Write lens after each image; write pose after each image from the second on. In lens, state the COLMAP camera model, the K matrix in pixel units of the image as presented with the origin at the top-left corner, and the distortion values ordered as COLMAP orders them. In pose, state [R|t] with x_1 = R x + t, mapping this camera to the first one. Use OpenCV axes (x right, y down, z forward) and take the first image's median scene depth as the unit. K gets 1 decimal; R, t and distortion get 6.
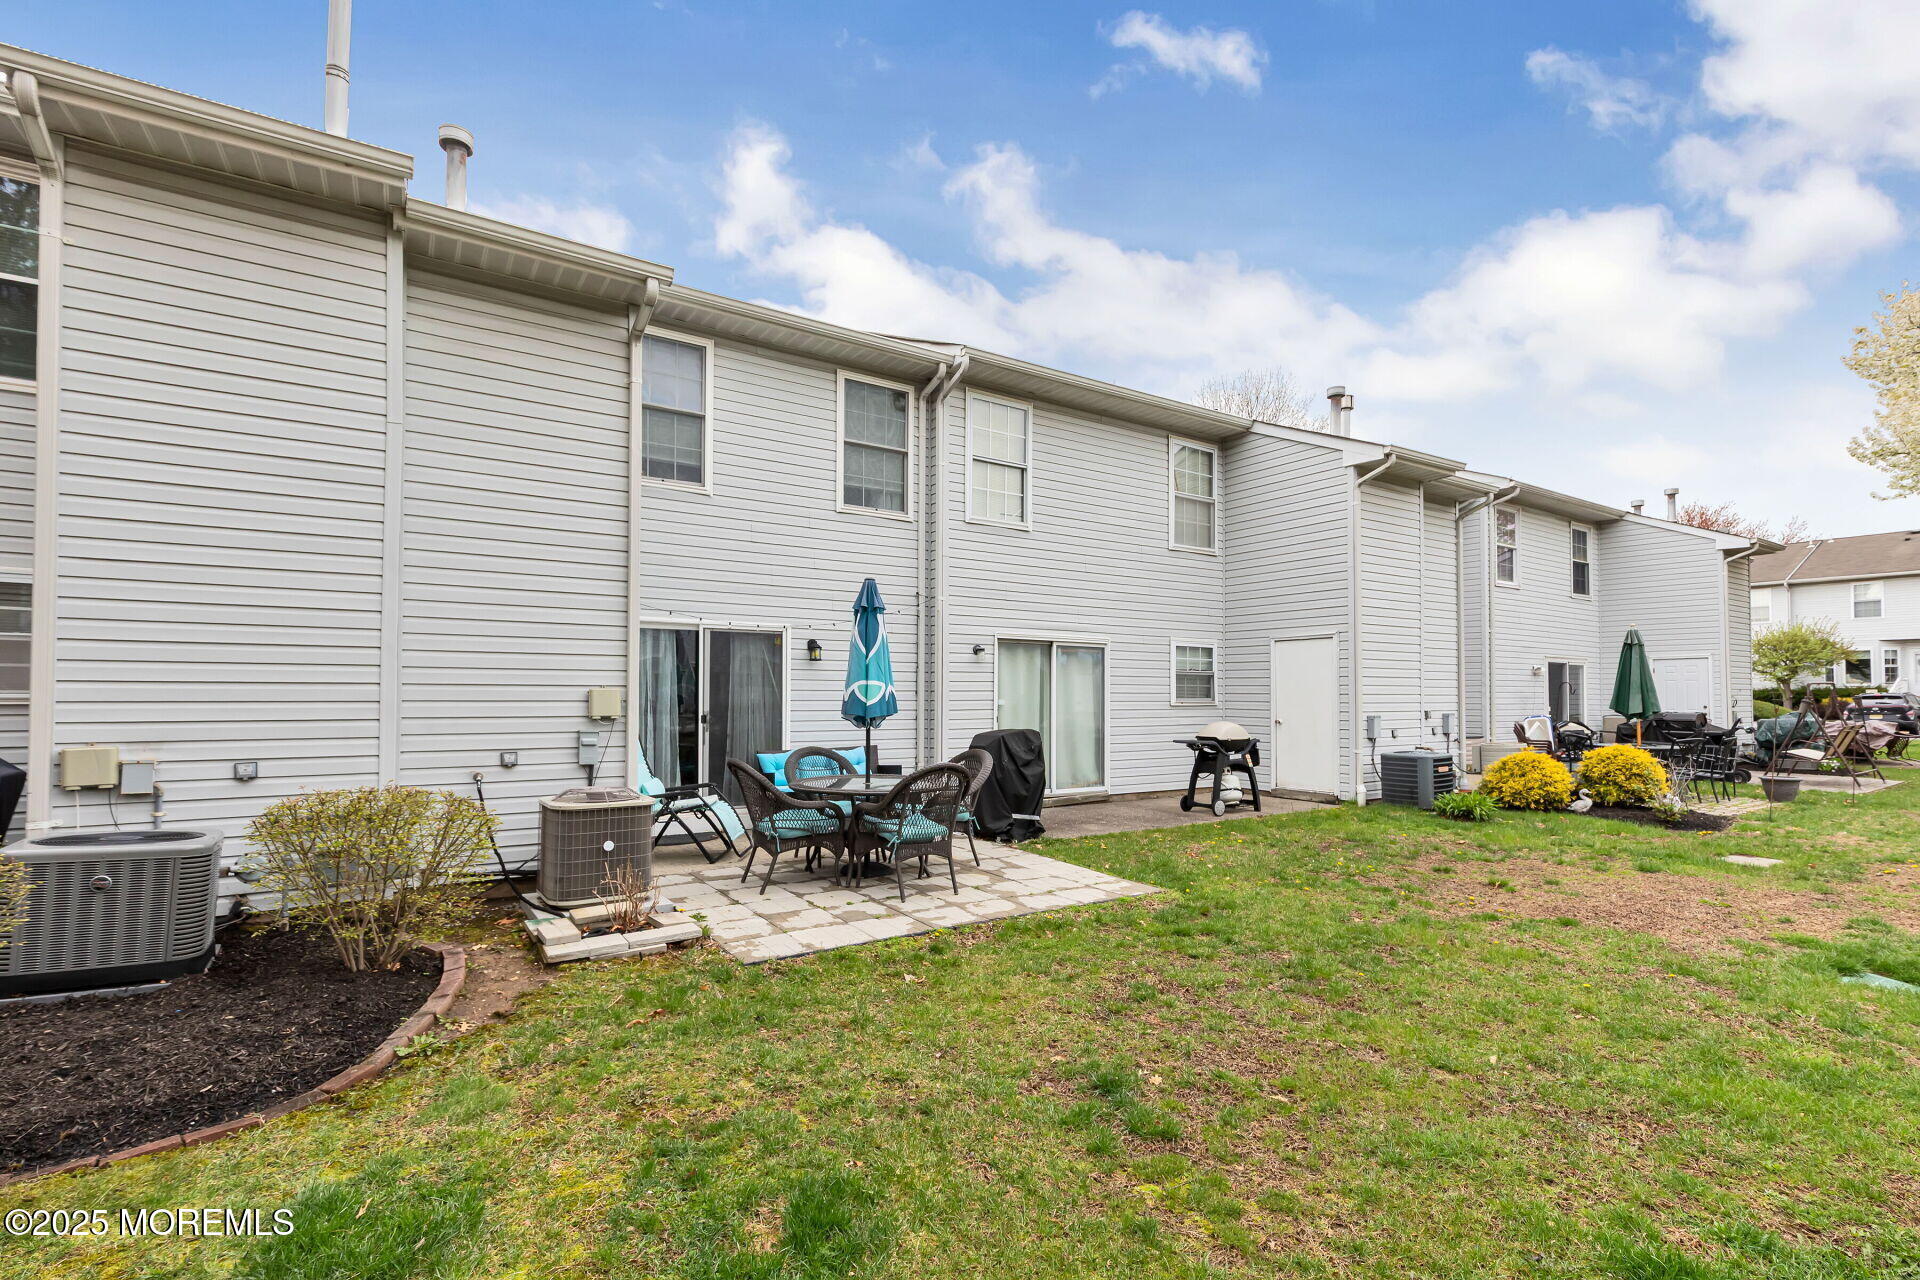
lens RADIAL K [[873.4, 0, 957.5], [0, 873.4, 687.6], [0, 0, 1]] dist [0.003871, 0.001251]
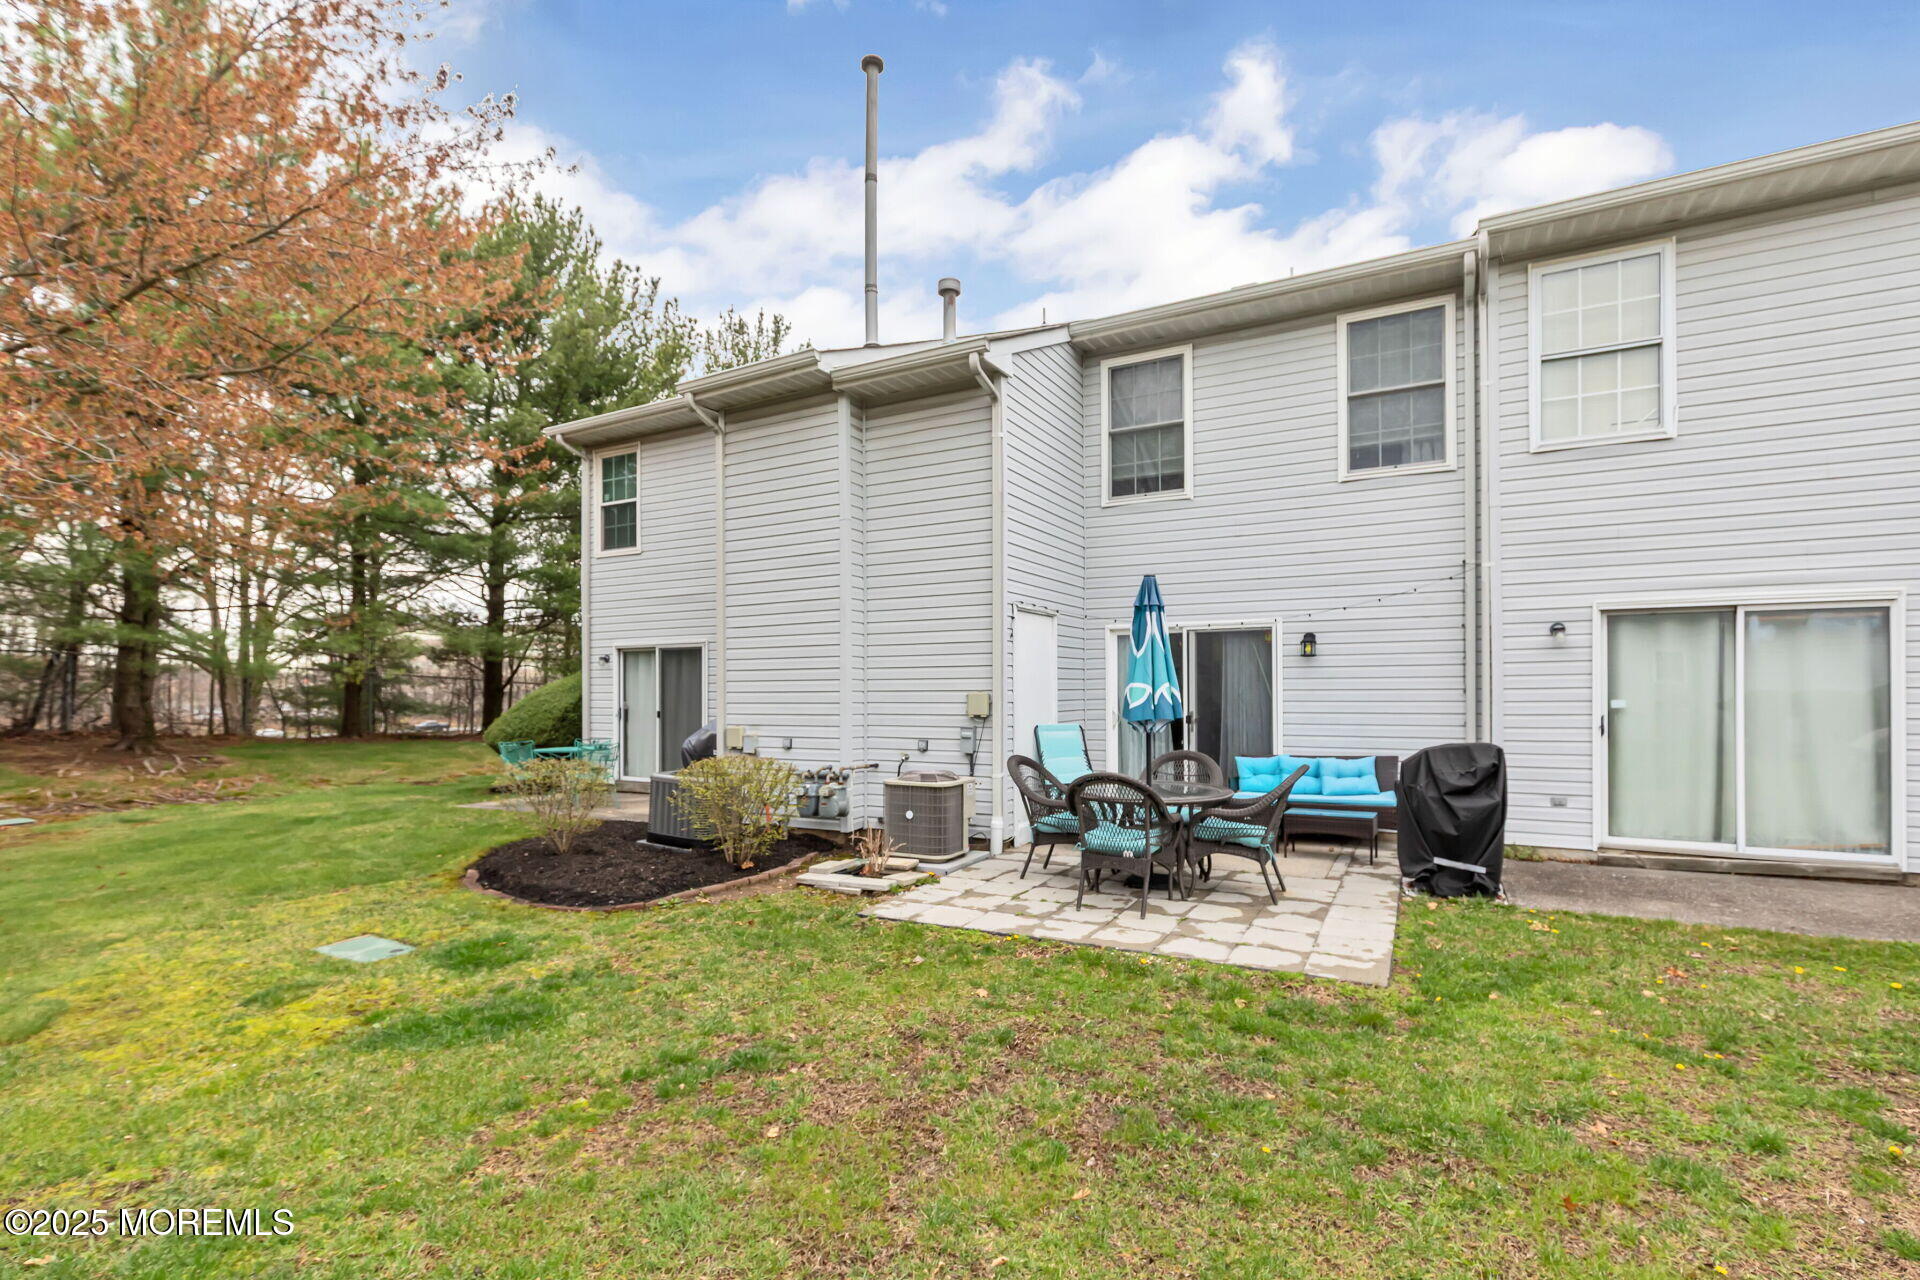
lens RADIAL K [[873.4, 0, 942.2], [0, 873.4, 693.8], [0, 0, 1]] dist [0.003871, 0.001251]
pose [[0.471804, -0.002761, -0.881699, 0.690515], [0.016248, 0.999853, 0.005564, -0.005614], [0.881554, -0.016951, 0.471779, 0.383379]]
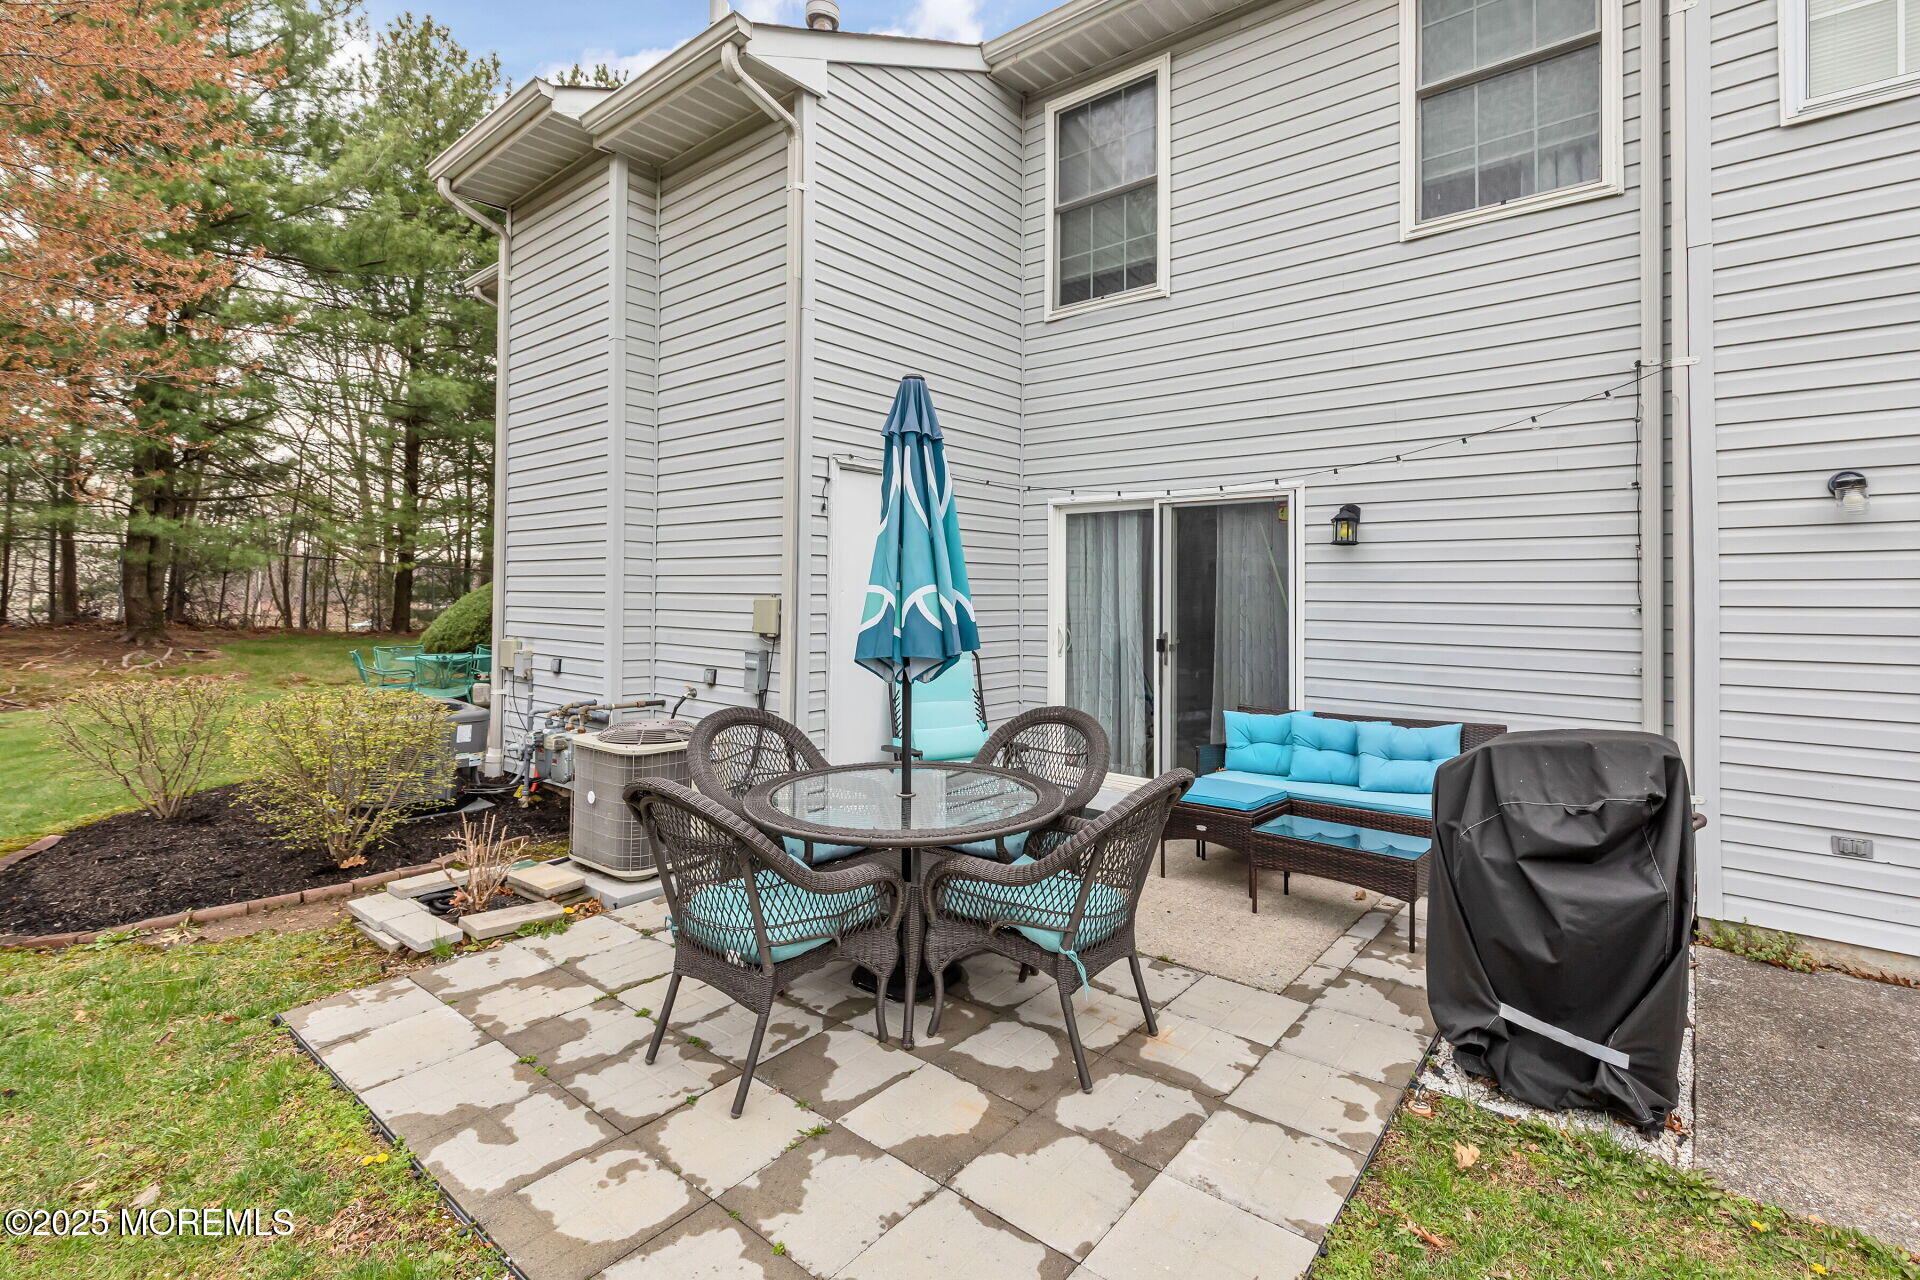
lens RADIAL K [[873.4, 0, 949.9], [0, 873.4, 580.7], [0, 0, 1]] dist [0.003871, 0.001251]
pose [[0.296475, -0.013518, -0.954945, 0.408195], [0.001035, 0.999904, -0.013833, -0.003623], [0.955040, 0.003113, 0.296461, 0.956892]]
